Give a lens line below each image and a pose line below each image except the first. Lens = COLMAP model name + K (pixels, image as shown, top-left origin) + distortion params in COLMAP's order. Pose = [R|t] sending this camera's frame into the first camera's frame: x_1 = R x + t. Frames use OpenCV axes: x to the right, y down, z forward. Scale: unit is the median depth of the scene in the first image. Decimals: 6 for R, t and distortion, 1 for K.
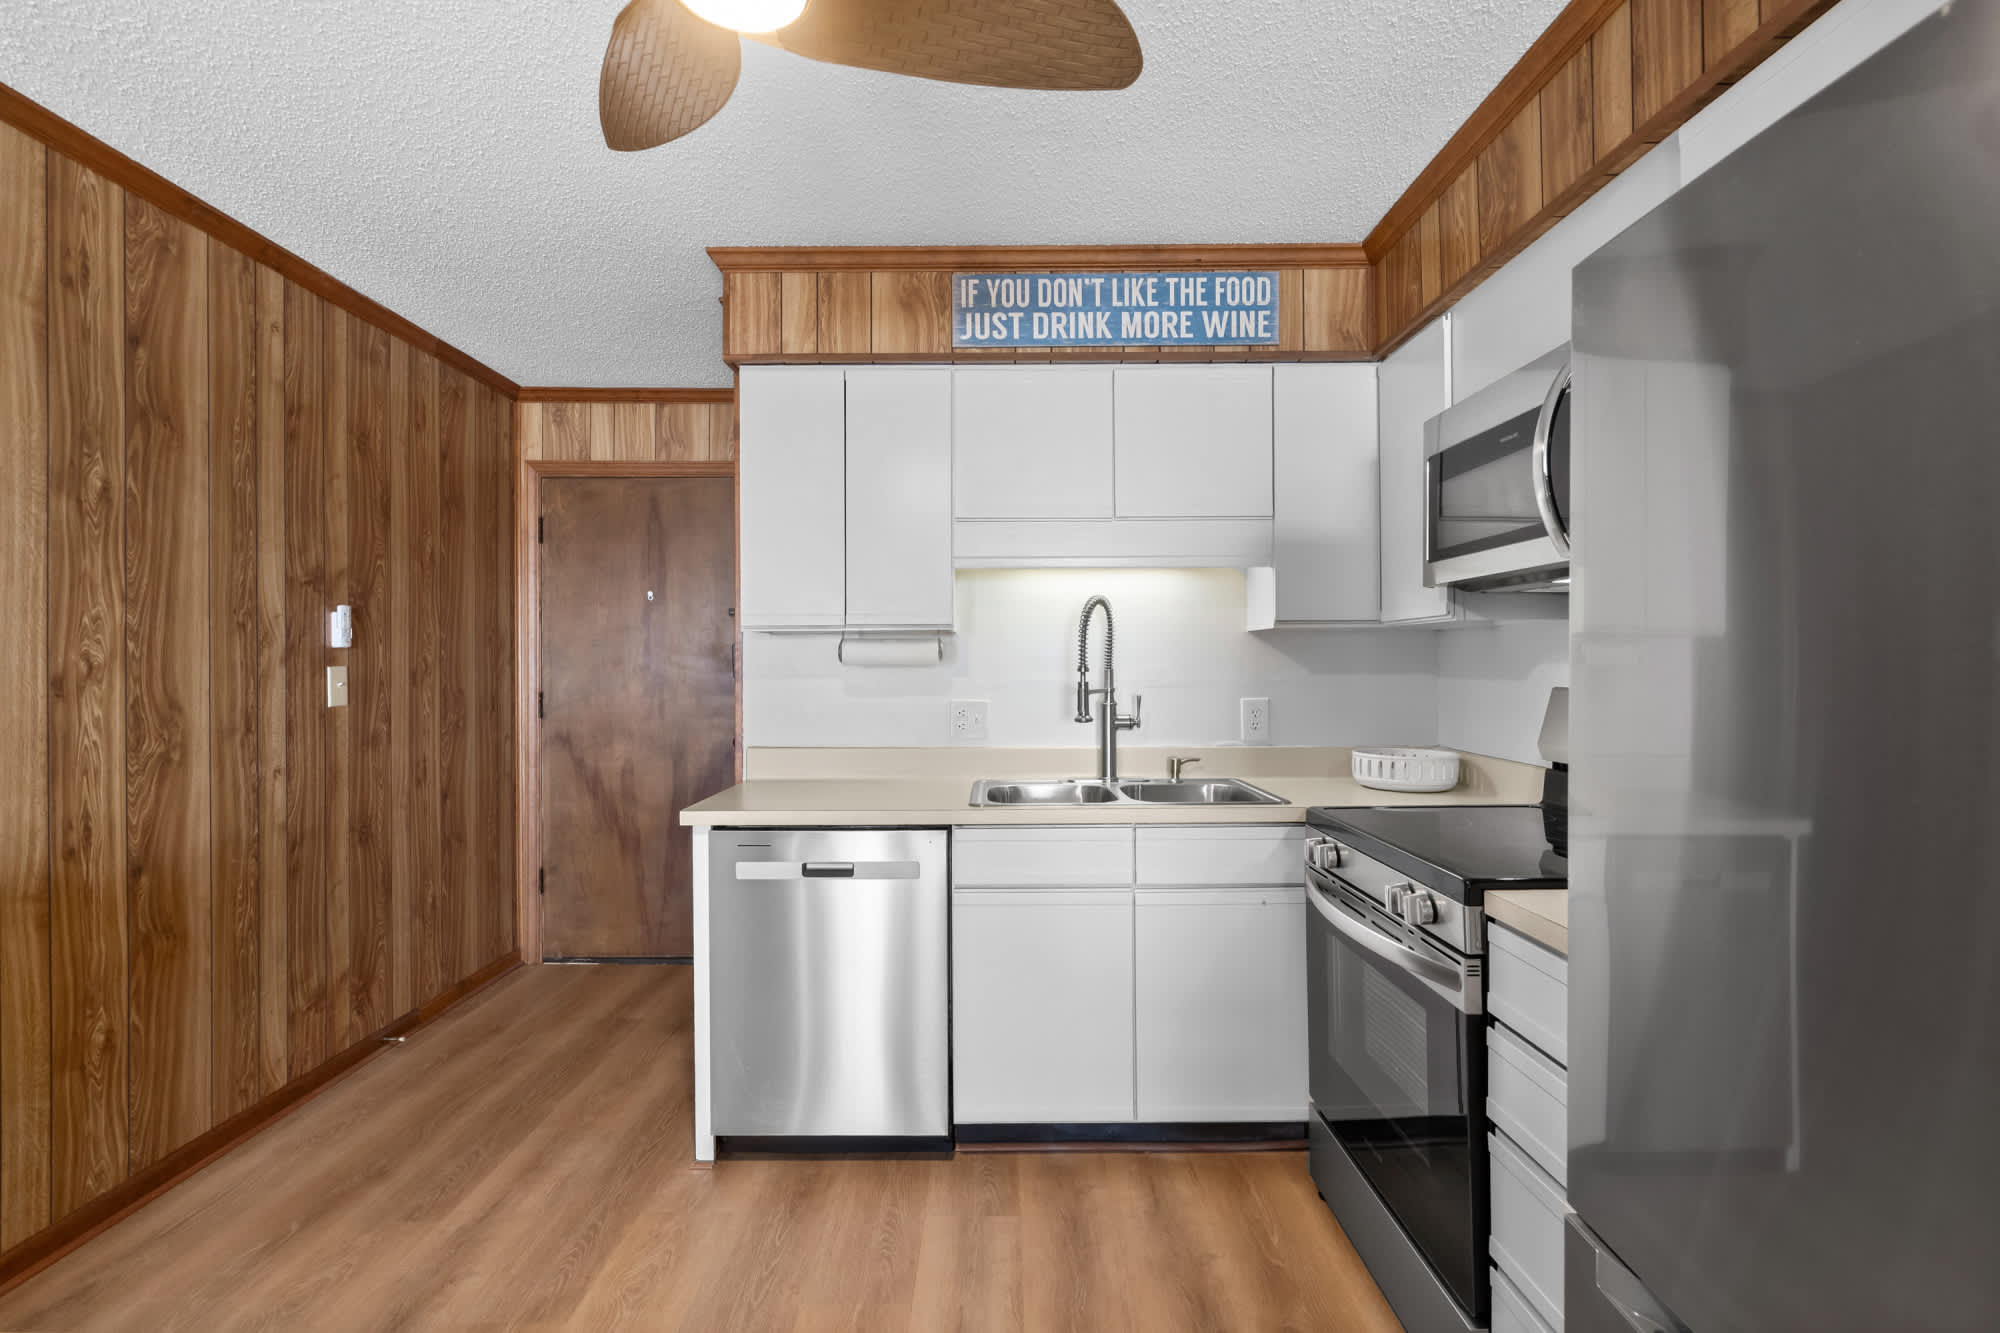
lens RADIAL K [[918.2, 0, 991.2], [0, 918.2, 661.2], [0, 0, 1]] dist [-0.003565, -0.000364]
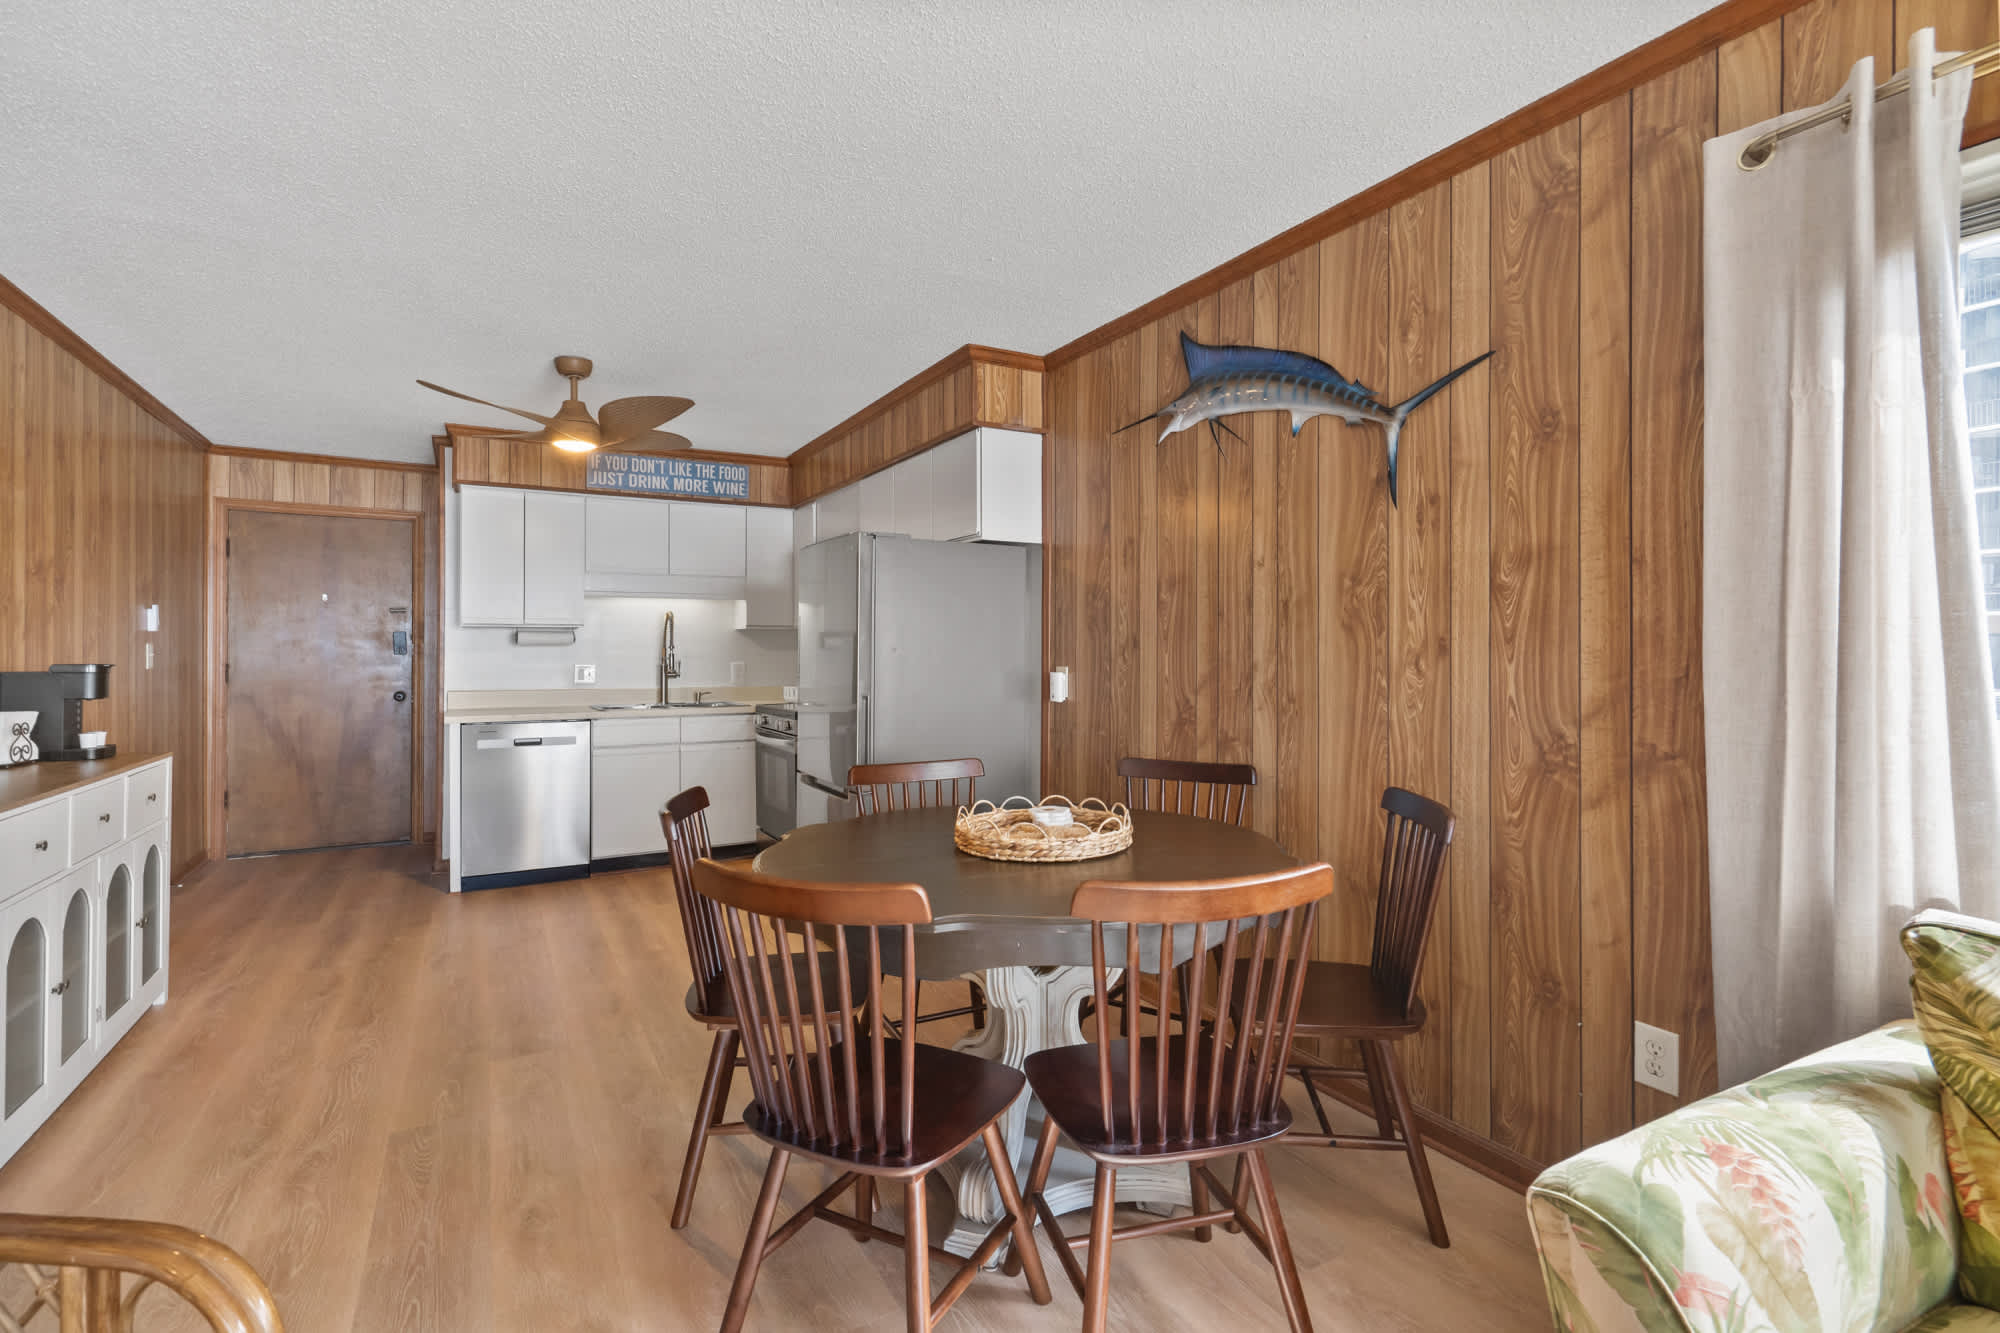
lens RADIAL K [[918.2, 0, 999.2], [0, 918.2, 642.7], [0, 0, 1]] dist [-0.003565, -0.000364]
pose [[0.863304, 0.007871, 0.504624, -0.249609], [-0.003733, 0.999951, -0.009211, 0.012781], [-0.504671, 0.006068, 0.863290, -1.088173]]
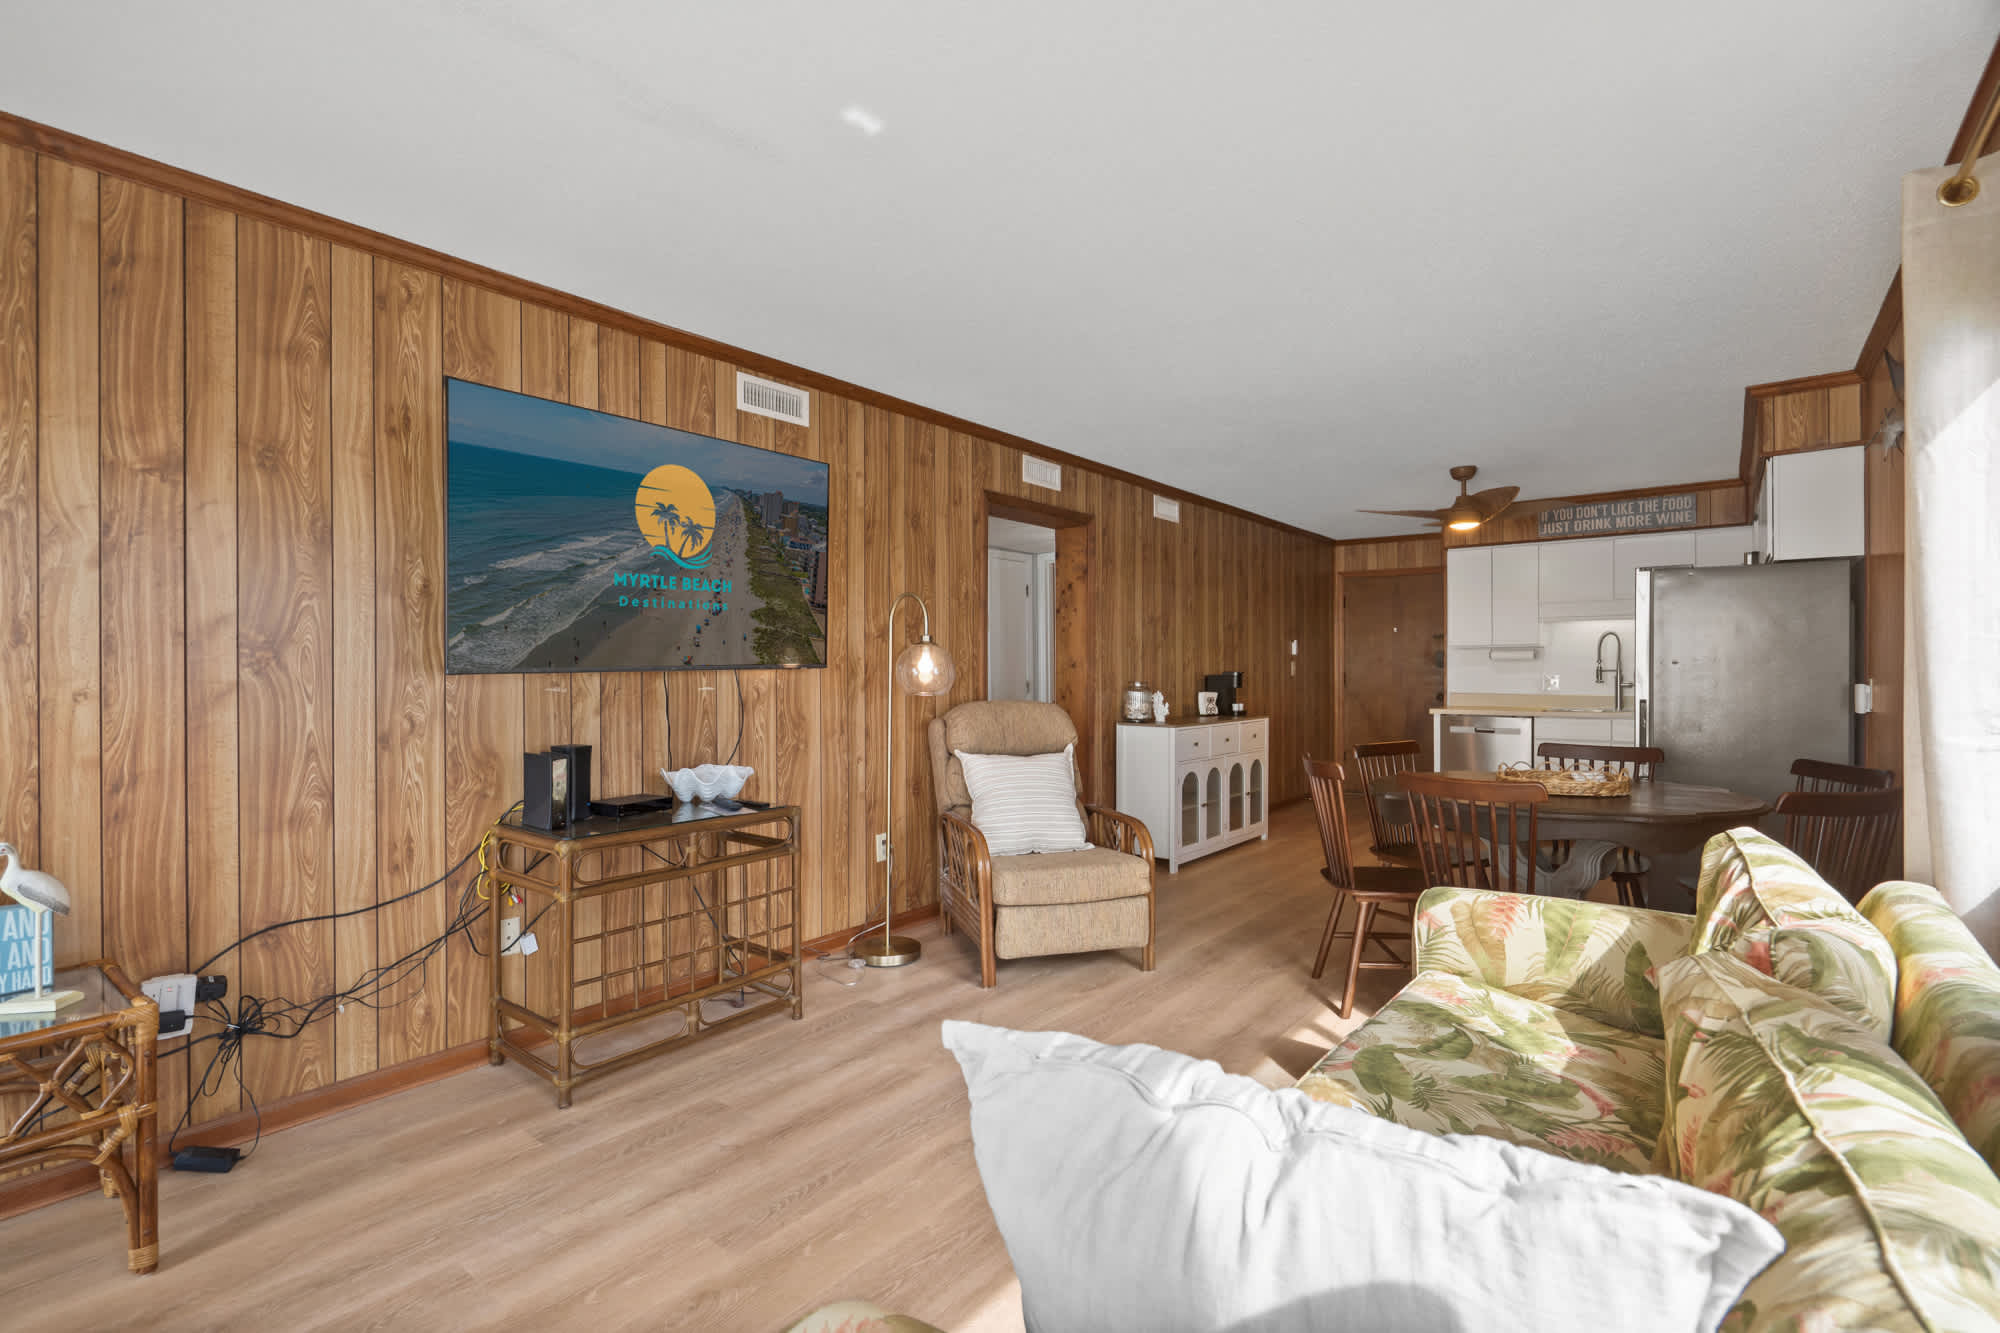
lens RADIAL K [[918.2, 0, 994.4], [0, 918.2, 666.2], [0, 0, 1]] dist [-0.003565, -0.000364]
pose [[0.781577, 0.001336, -0.623807, 0.343016], [0.000750, 0.999995, 0.003081, 0.011287], [0.623808, -0.002876, 0.781572, -1.815652]]
